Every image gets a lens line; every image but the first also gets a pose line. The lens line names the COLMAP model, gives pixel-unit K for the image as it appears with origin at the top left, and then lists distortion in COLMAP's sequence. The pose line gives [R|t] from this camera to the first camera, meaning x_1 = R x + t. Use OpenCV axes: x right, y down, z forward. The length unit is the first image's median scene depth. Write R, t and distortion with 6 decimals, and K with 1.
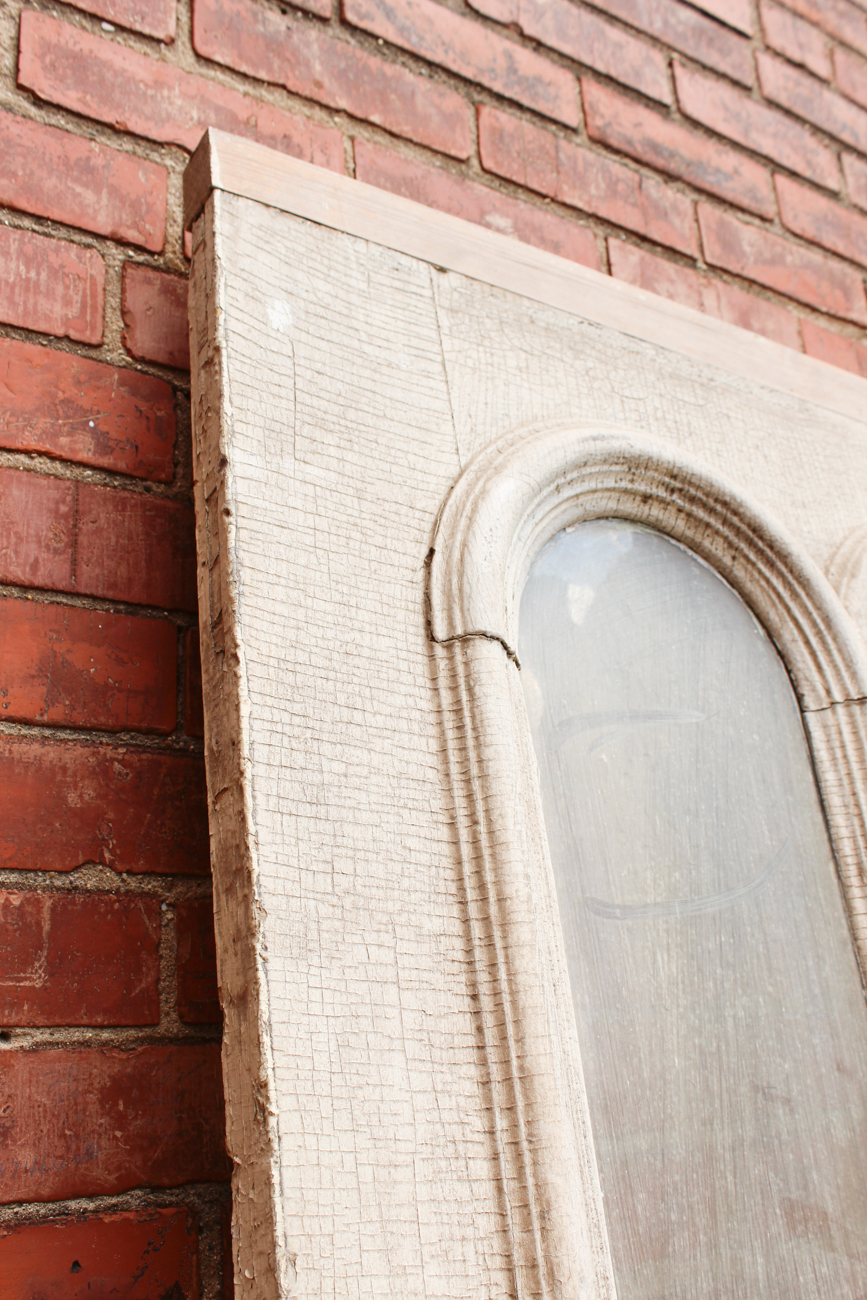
lens RADIAL K [[1276.9, 0, 434.0], [0, 1276.9, 670.6], [0, 0, 1]] dist [-0.105968, 0.017990]
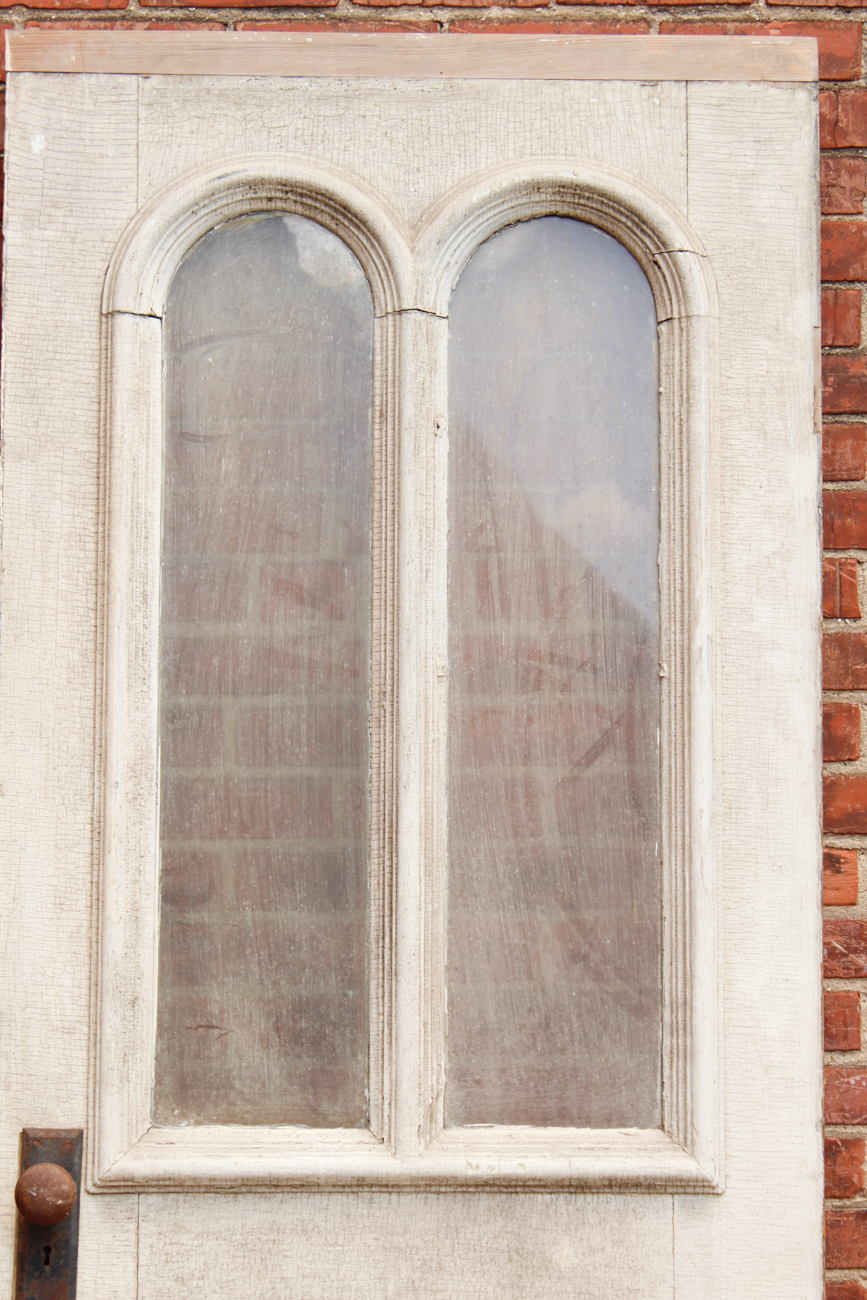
lens RADIAL K [[3158.5, 0, 429.7], [0, 3158.5, 690.6], [0, 0, 1]] dist [0.072852, 0.233720]
pose [[0.848571, 0.063292, -0.525281, 3.194241], [0.116616, 0.946028, 0.302376, -0.937627], [0.516069, -0.317843, 0.795392, -3.041387]]
